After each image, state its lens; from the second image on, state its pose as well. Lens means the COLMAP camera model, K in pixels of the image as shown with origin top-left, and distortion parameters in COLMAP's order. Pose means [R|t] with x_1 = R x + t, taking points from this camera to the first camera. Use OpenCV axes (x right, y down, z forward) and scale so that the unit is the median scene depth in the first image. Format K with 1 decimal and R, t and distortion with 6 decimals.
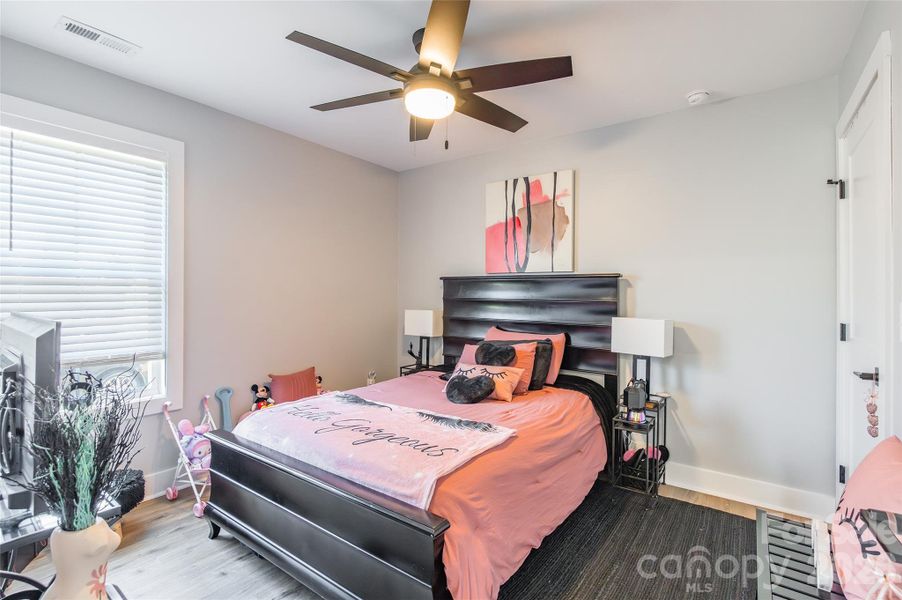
lens RADIAL K [[409.2, 0, 445.5], [0, 409.2, 297.3], [0, 0, 1]] dist [-0.020886, 0.000012]
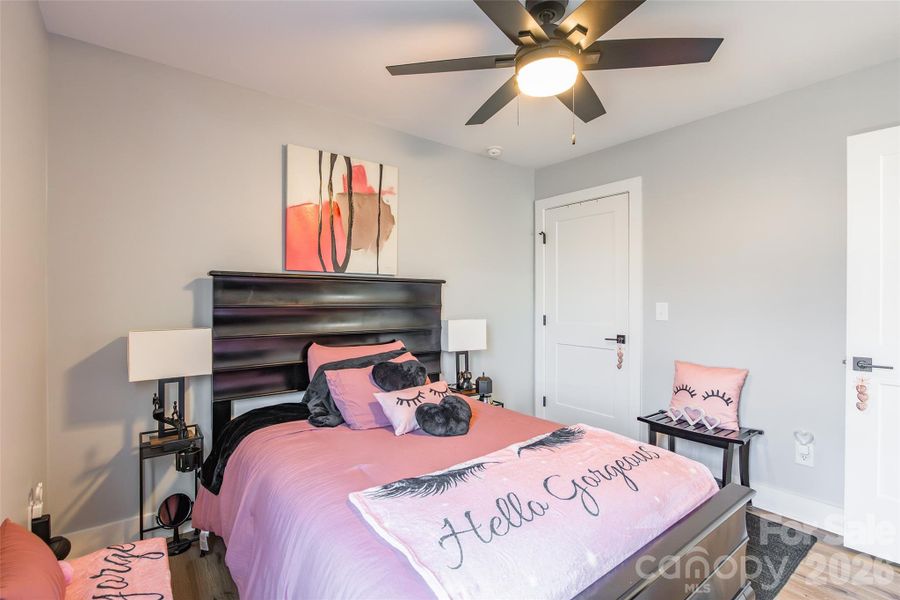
lens RADIAL K [[410.1, 0, 464.8], [0, 410.1, 297.4], [0, 0, 1]] dist [-0.012963, -0.000067]
pose [[0.261061, 0.001746, 0.965321, -0.553266], [0.018511, 0.999805, -0.006815, -0.002331], [-0.965145, 0.019648, 0.260978, 0.583754]]
